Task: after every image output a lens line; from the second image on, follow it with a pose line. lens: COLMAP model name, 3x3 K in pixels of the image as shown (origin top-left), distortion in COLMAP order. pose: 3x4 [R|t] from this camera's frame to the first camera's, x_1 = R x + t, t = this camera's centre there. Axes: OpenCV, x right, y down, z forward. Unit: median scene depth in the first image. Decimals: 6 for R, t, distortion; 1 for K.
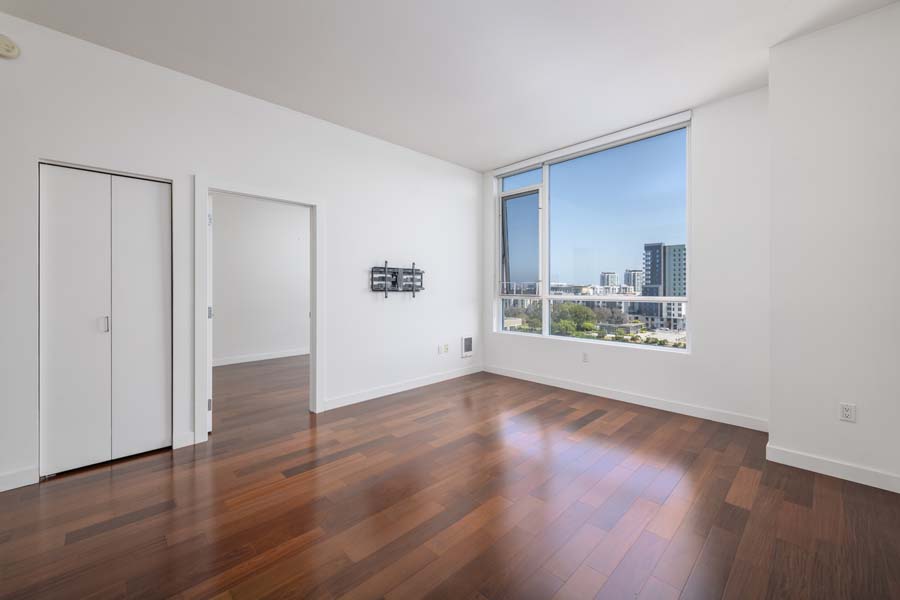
lens RADIAL K [[357.1, 0, 458.1], [0, 357.1, 295.6], [0, 0, 1]] dist [0.000586, -0.000229]
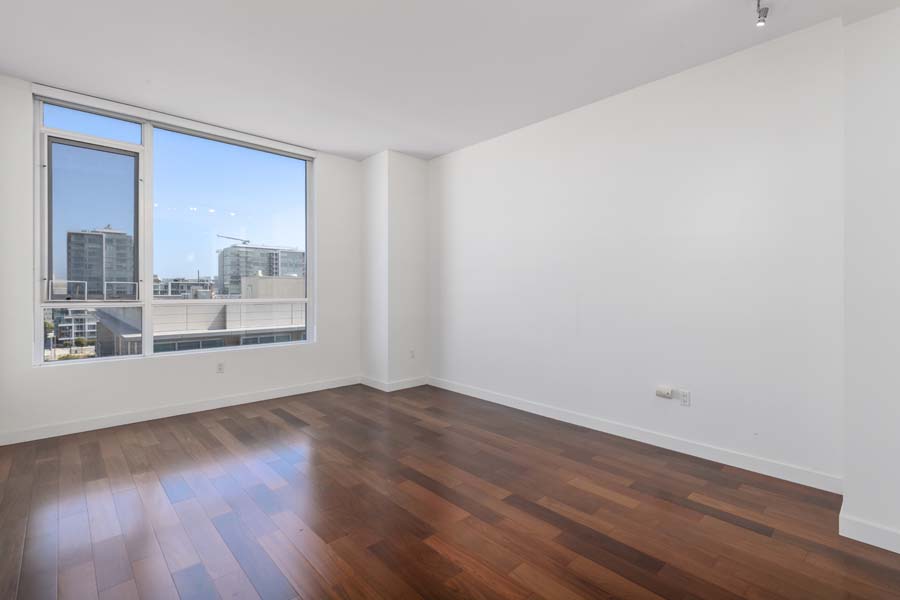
lens RADIAL K [[424.9, 0, 449.7], [0, 424.9, 292.3], [0, 0, 1]] dist [0.002555, 0.000020]
pose [[0.030016, -0.004995, 0.999537, -0.687295], [0.018538, 0.999818, 0.004440, -0.009737], [-0.999377, 0.018396, 0.030104, 0.394509]]
